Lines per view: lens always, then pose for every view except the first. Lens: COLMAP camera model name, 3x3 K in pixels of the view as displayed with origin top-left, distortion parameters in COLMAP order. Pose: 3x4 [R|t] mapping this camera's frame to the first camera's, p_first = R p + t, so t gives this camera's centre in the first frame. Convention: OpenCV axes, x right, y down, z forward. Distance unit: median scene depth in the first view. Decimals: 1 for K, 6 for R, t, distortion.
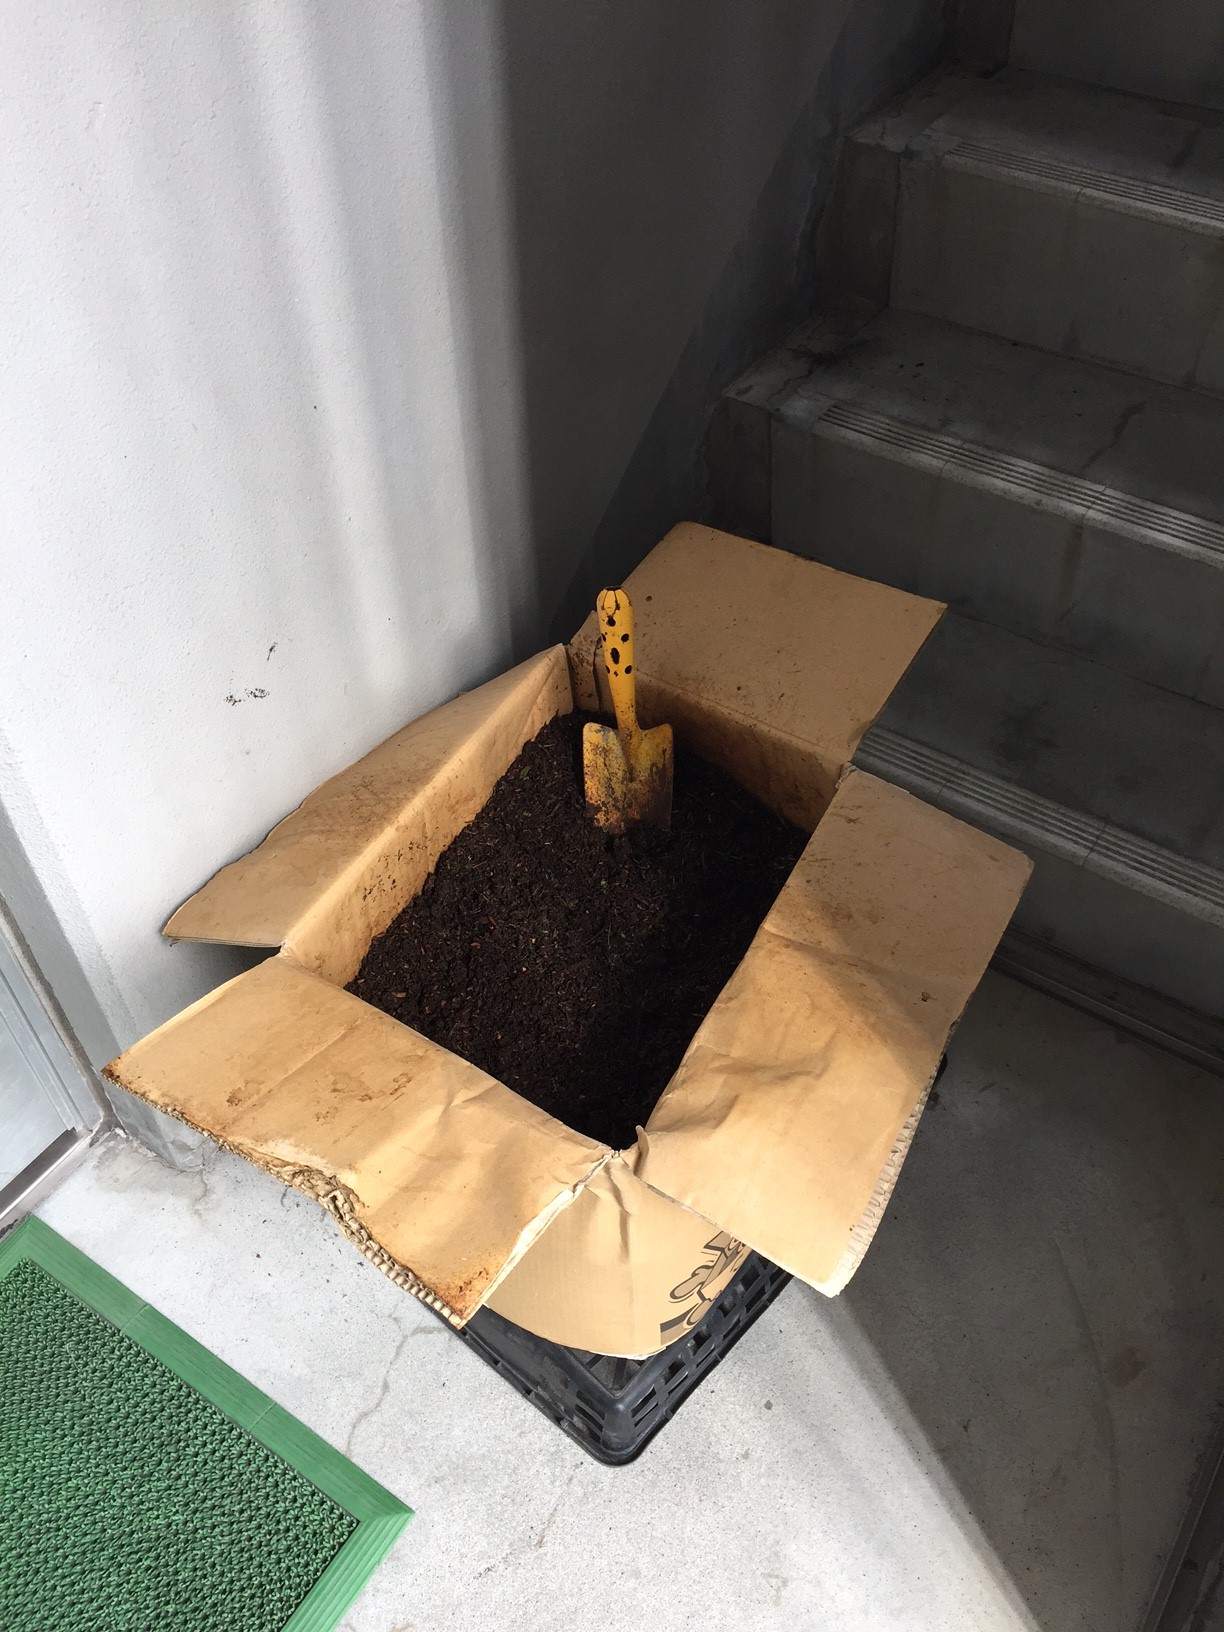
lens RADIAL K [[1400.9, 0, 612.0], [0, 1400.9, 816.0], [0, 0, 1]] dist [0.094689, -0.139626]
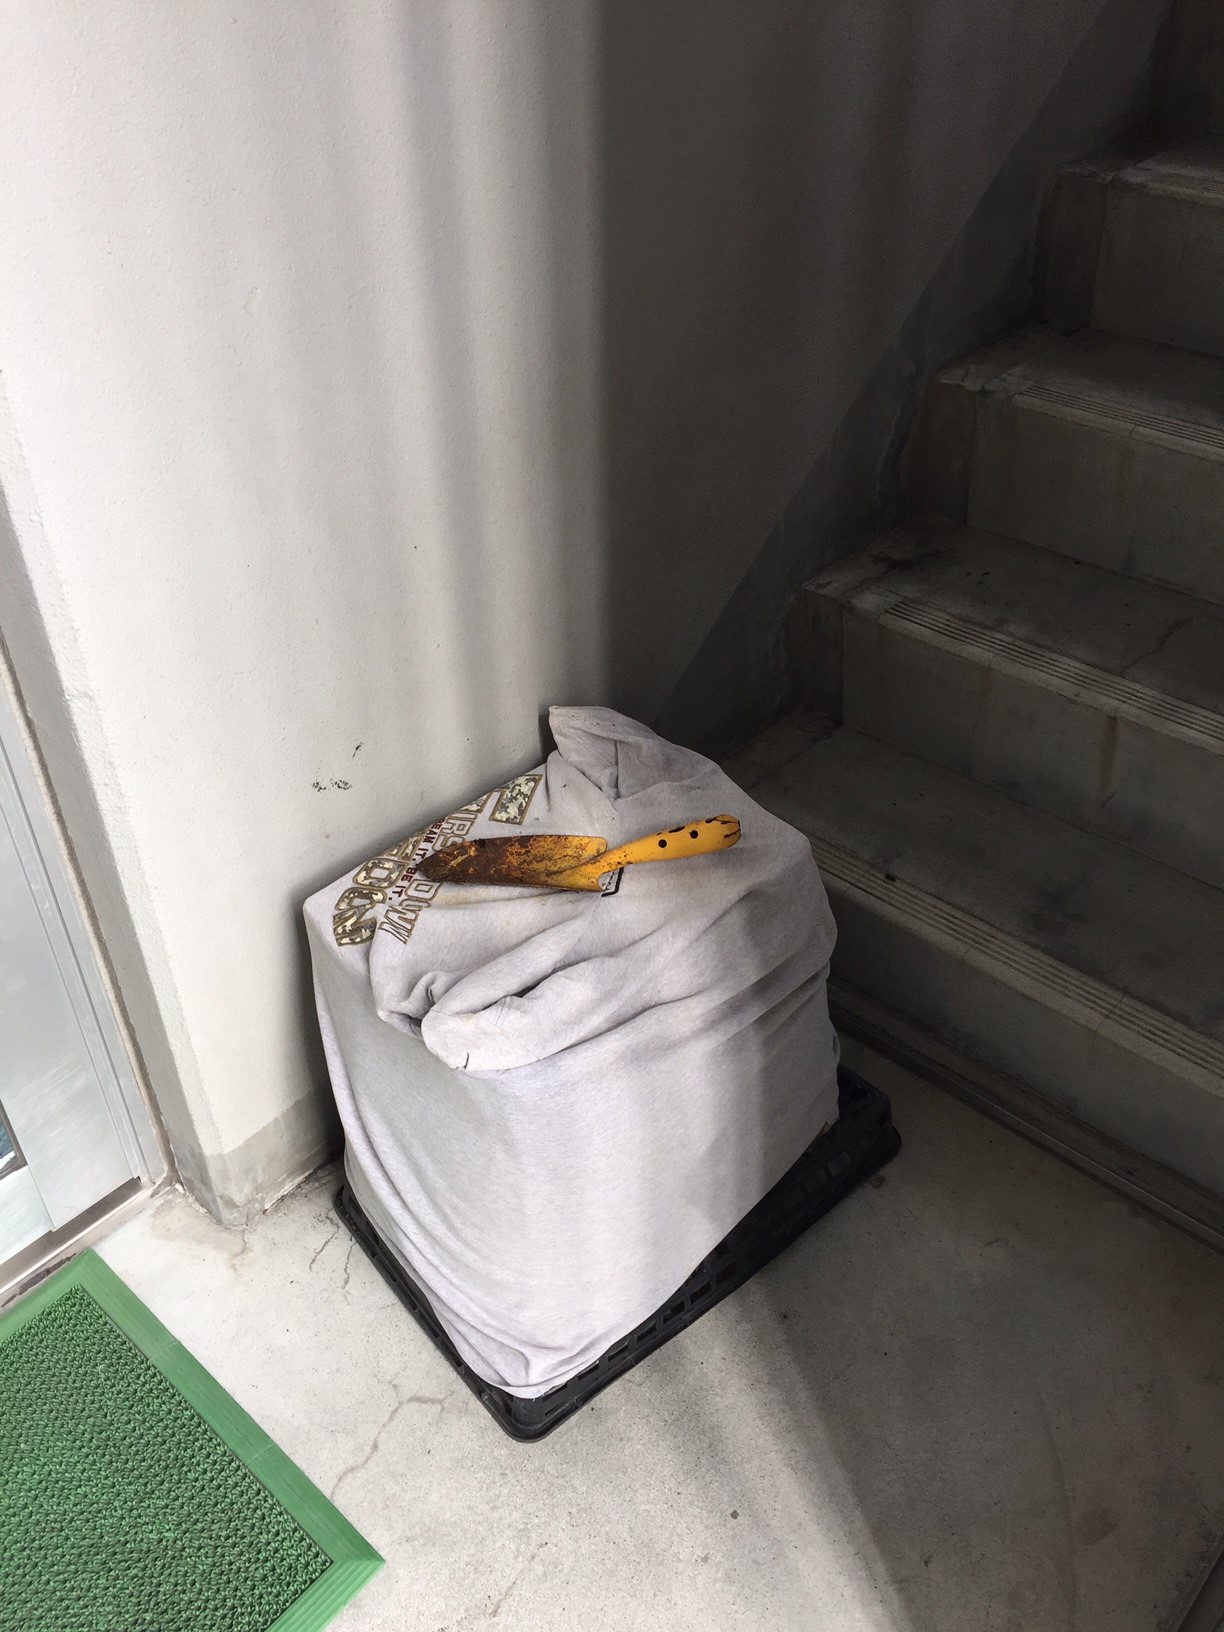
lens RADIAL K [[1400.9, 0, 612.0], [0, 1400.9, 816.0], [0, 0, 1]] dist [0.094689, -0.139626]
pose [[0.989390, 0.085863, -0.117198, 0.087831], [-0.103797, 0.982180, -0.156679, 0.079914], [0.101657, 0.167181, 0.980671, -0.085940]]
